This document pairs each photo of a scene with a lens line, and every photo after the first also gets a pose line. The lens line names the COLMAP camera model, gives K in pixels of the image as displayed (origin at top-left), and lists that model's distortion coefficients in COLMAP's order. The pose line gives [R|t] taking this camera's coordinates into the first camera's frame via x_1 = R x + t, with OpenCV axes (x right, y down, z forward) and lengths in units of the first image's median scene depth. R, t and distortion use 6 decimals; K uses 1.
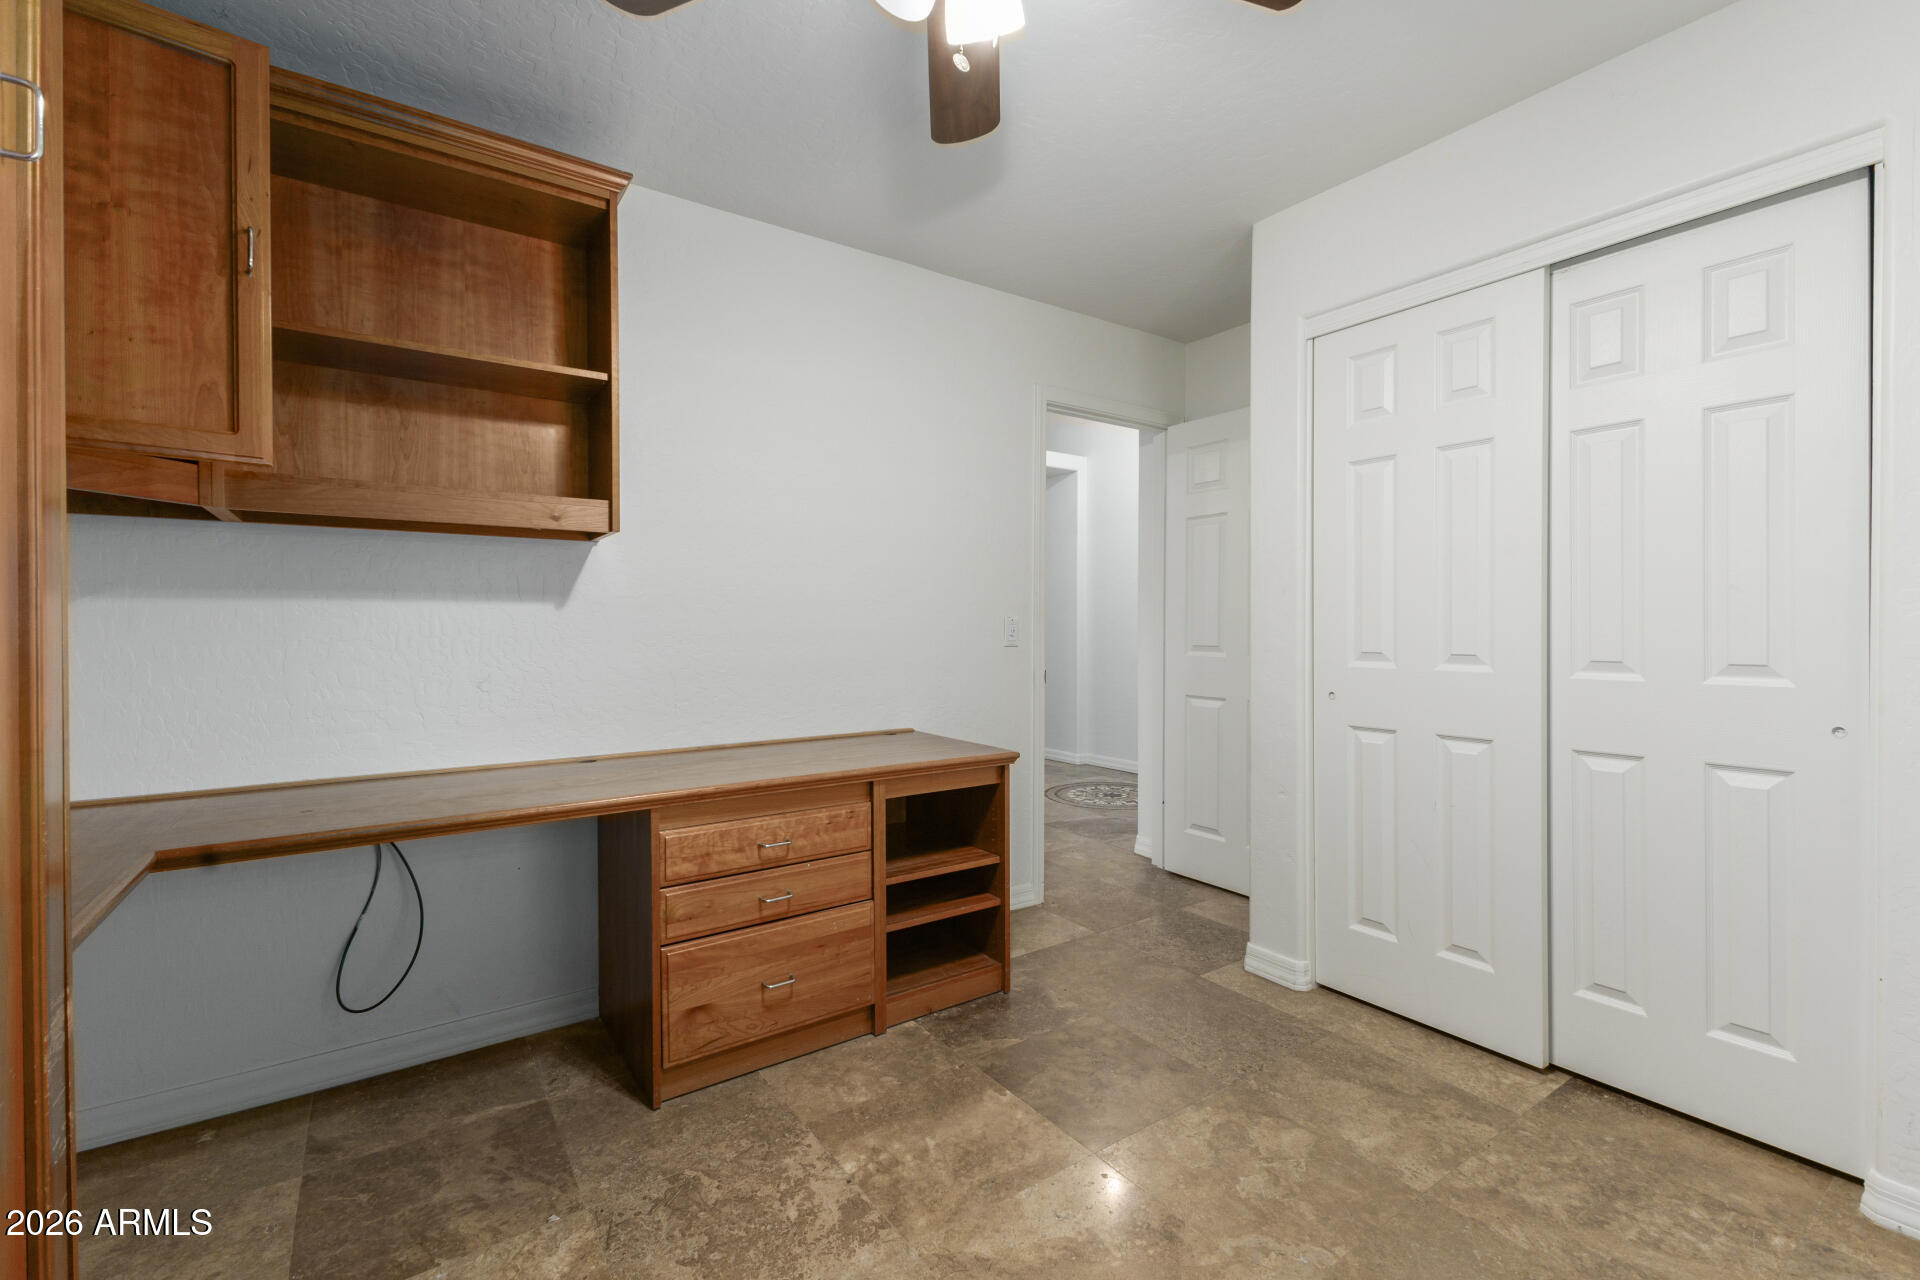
lens RADIAL K [[833.4, 0, 956.9], [0, 833.4, 633.9], [0, 0, 1]] dist [0.000493, -0.000013]
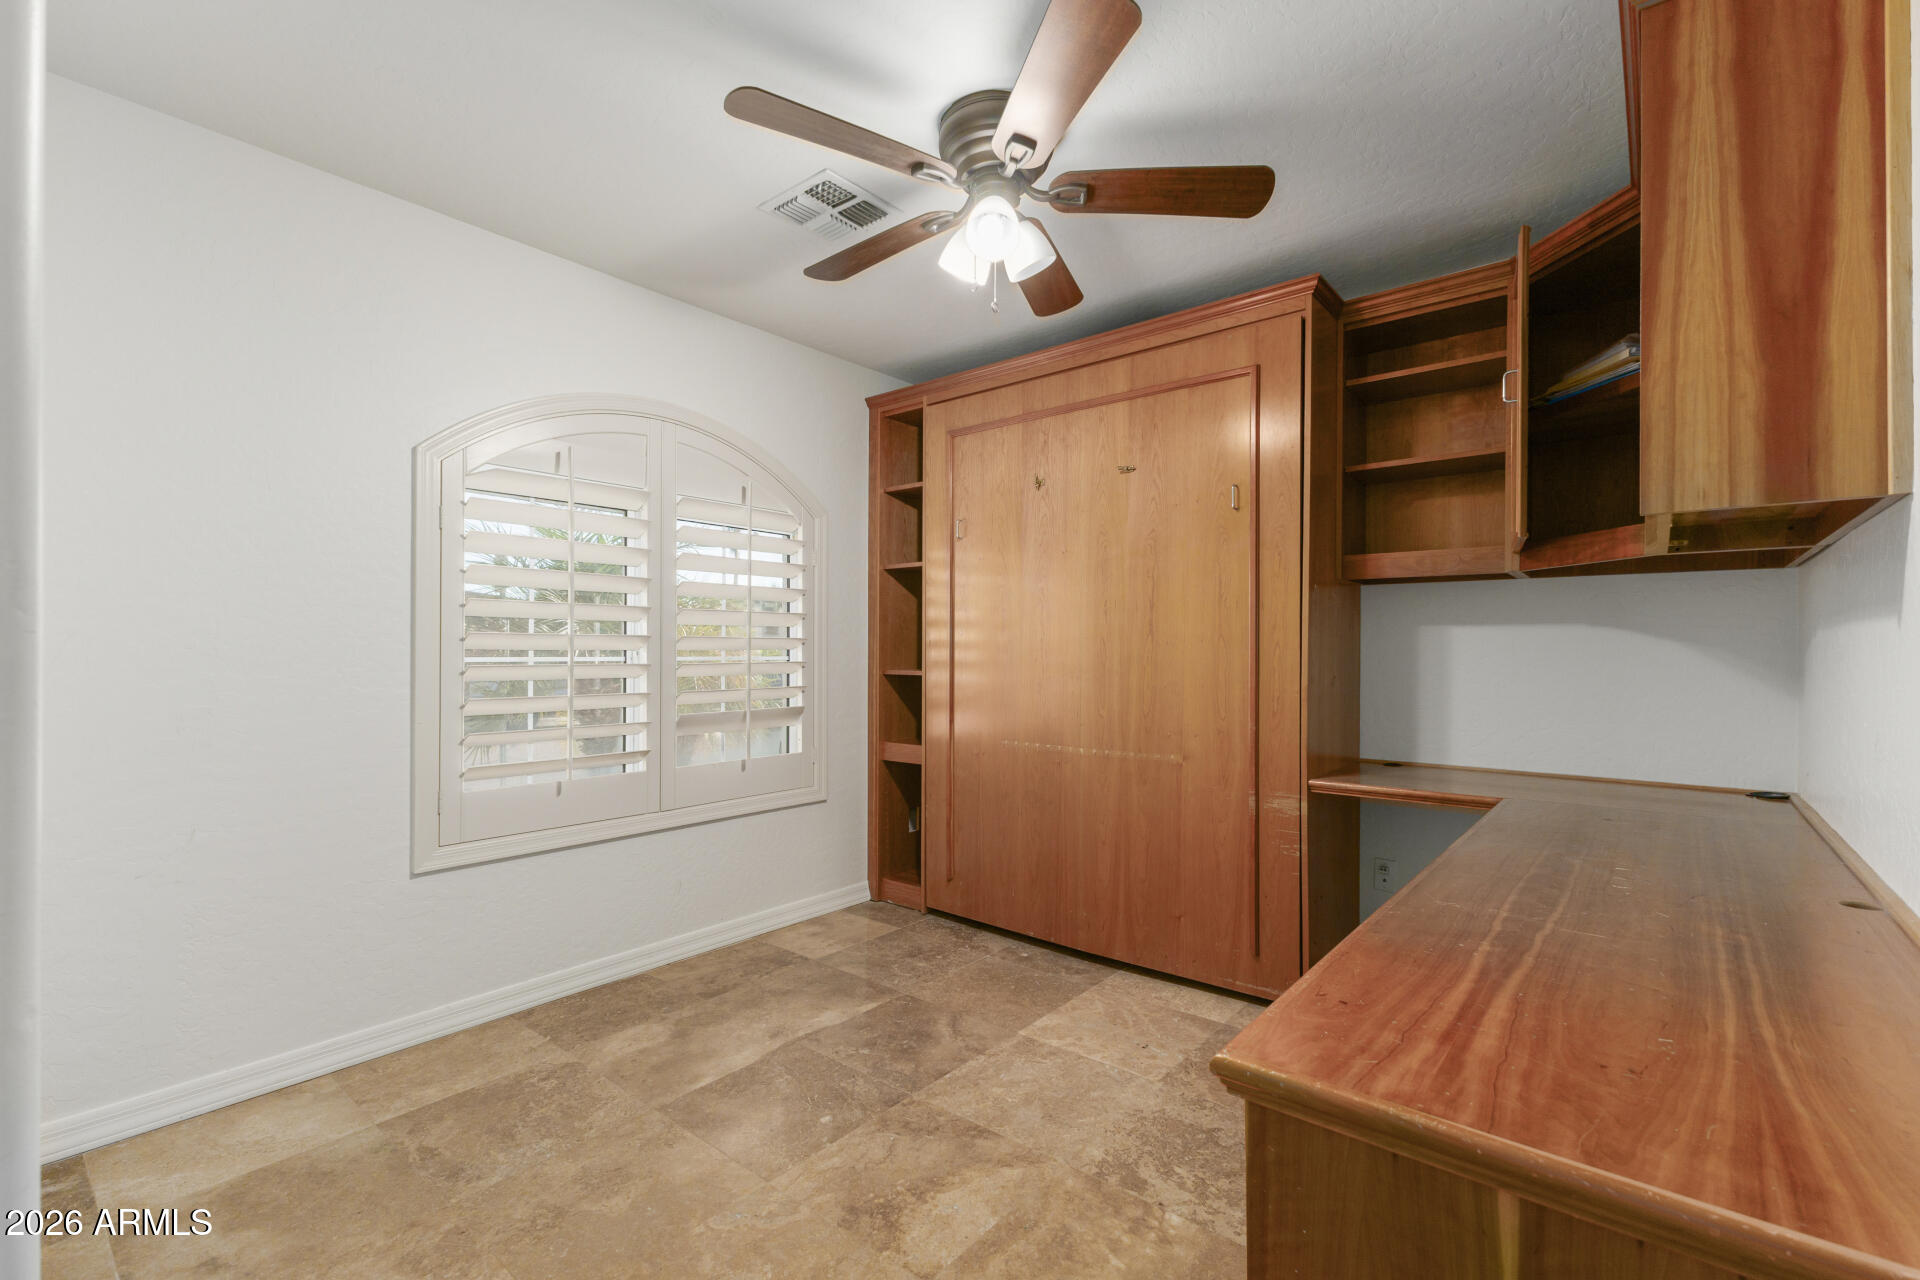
lens RADIAL K [[833.4, 0, 957.0], [0, 833.4, 642.6], [0, 0, 1]] dist [0.000493, -0.000013]
pose [[-0.965394, 0.006580, -0.260713, 0.386106], [0.006438, 0.999978, 0.001398, -0.030612], [0.260716, -0.000329, -0.965415, 1.999859]]
